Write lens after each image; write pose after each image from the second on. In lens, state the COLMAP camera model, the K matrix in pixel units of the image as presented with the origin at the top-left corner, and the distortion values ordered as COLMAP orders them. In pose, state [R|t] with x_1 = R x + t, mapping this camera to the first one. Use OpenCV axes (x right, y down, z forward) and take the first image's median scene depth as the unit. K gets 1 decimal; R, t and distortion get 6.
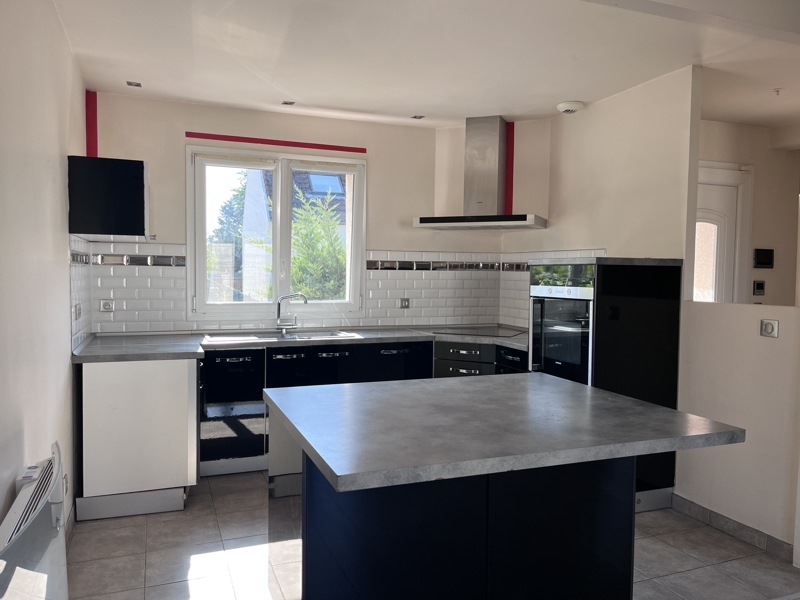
lens RADIAL K [[610.4, 0, 399.6], [0, 610.4, 299.0], [0, 0, 1]] dist [0.034268, -0.001027]
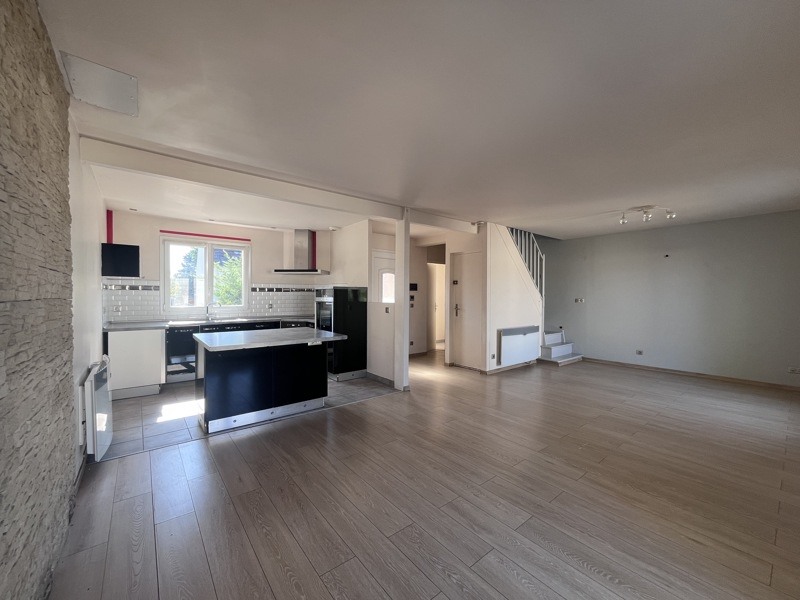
lens RADIAL K [[324.5, 0, 399.5], [0, 324.5, 299.9], [0, 0, 1]] dist [-0.002075, -0.000097]
pose [[0.954349, -0.011552, 0.298469, 0.126136], [0.019547, 0.999525, -0.023815, 0.025368], [-0.298052, 0.028562, 0.954122, -0.366954]]
